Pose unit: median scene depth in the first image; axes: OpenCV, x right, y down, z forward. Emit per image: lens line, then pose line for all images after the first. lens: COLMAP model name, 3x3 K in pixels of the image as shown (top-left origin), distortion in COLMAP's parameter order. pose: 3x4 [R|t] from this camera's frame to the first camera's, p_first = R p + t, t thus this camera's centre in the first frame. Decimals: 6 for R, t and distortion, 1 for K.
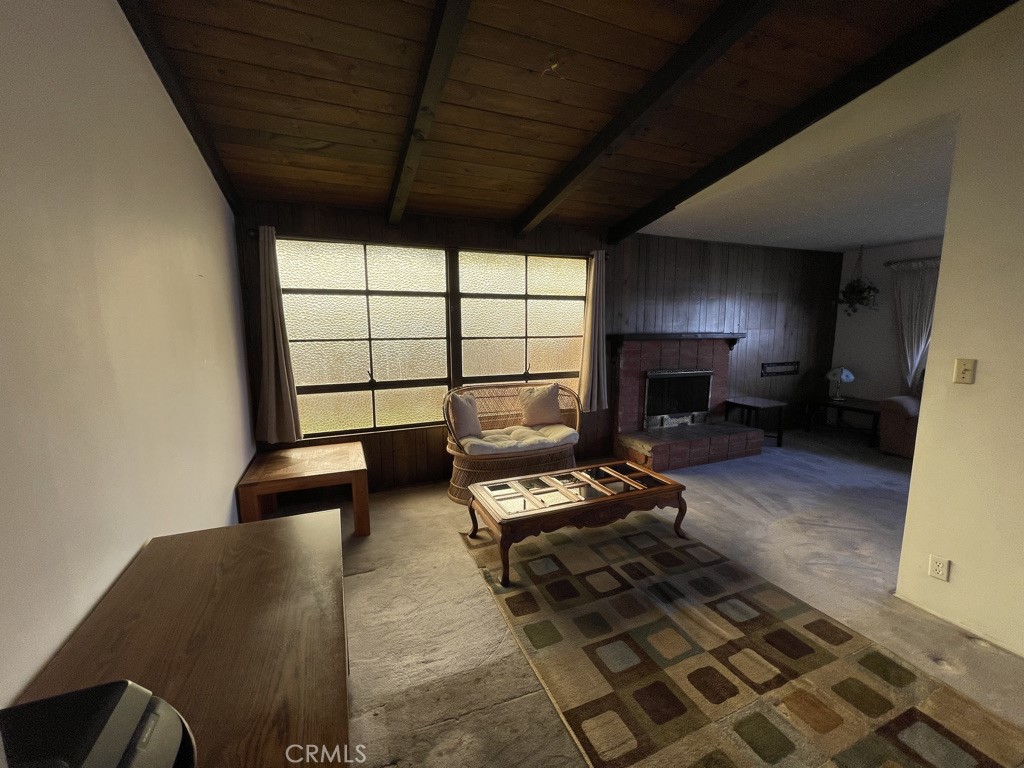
lens RADIAL K [[412.5, 0, 512.0], [0, 412.5, 384.0], [0, 0, 1]] dist [-0.010802, 0.005669]
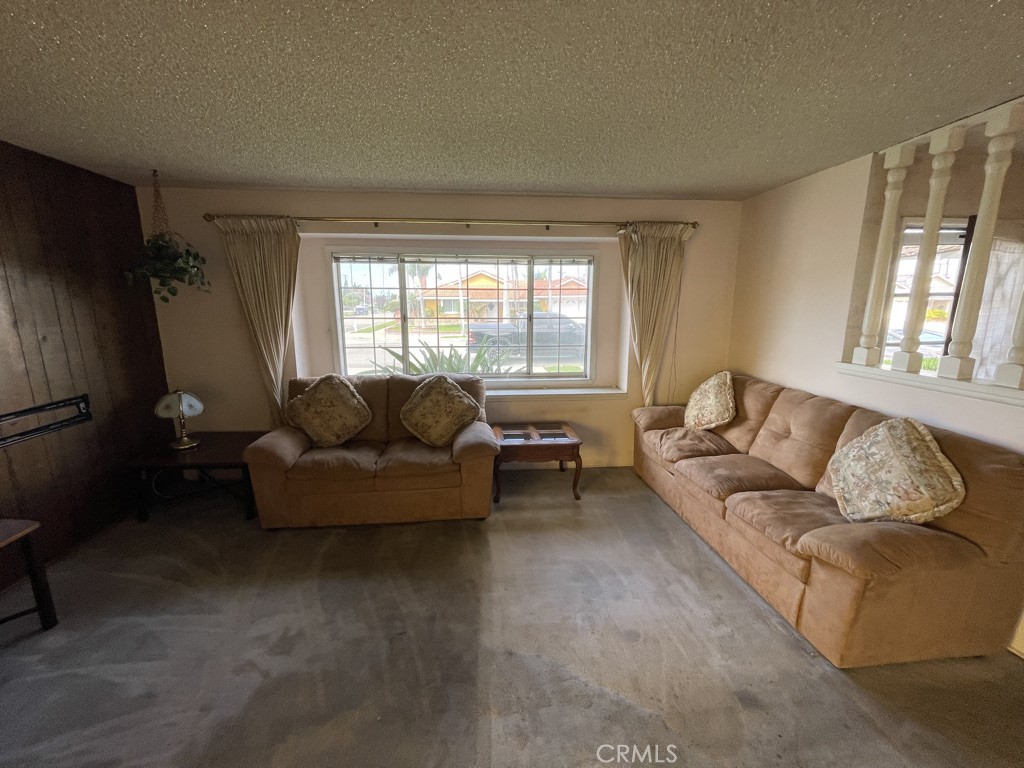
lens RADIAL K [[414.4, 0, 512.0], [0, 414.4, 384.0], [0, 0, 1]] dist [-0.002058, -0.000598]
pose [[0.294368, -0.177922, 0.938984, 0.447088], [0.133779, 0.980515, 0.143853, -0.080324], [-0.946282, 0.083271, 0.312435, 0.422415]]
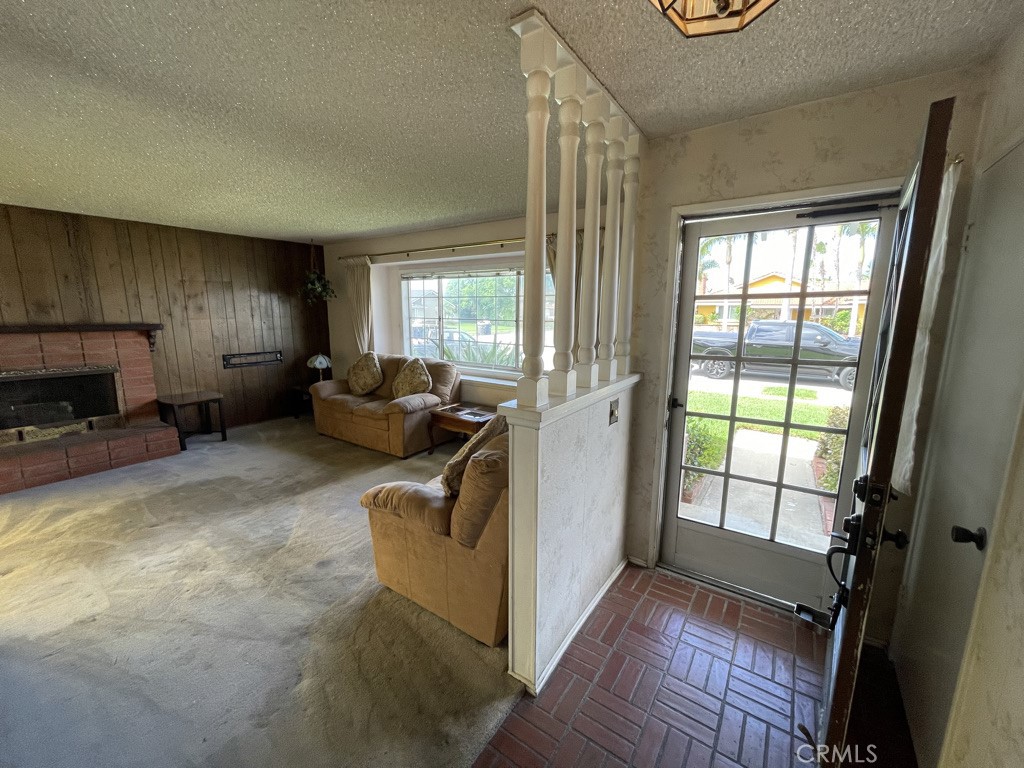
lens RADIAL K [[412.5, 0, 512.0], [0, 412.5, 384.0], [0, 0, 1]] dist [-0.010802, 0.005669]
pose [[0.841926, -0.085135, 0.532834, 0.720412], [0.065081, 0.996288, 0.056352, 0.007844], [-0.535654, -0.012767, 0.844341, -0.184106]]
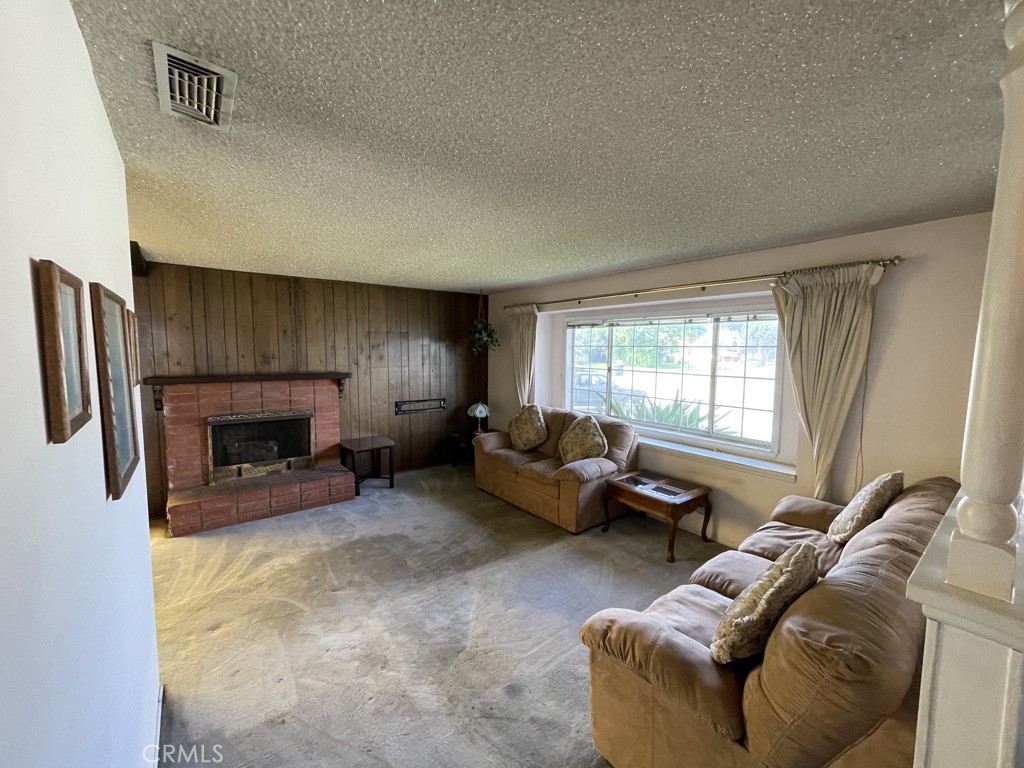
lens RADIAL K [[414.4, 0, 512.0], [0, 414.4, 384.0], [0, 0, 1]] dist [-0.002058, -0.000598]
pose [[0.963411, -0.010943, 0.267805, 0.668295], [0.025303, 0.998417, -0.050228, -0.038711], [-0.266832, 0.055167, 0.962163, -0.042571]]
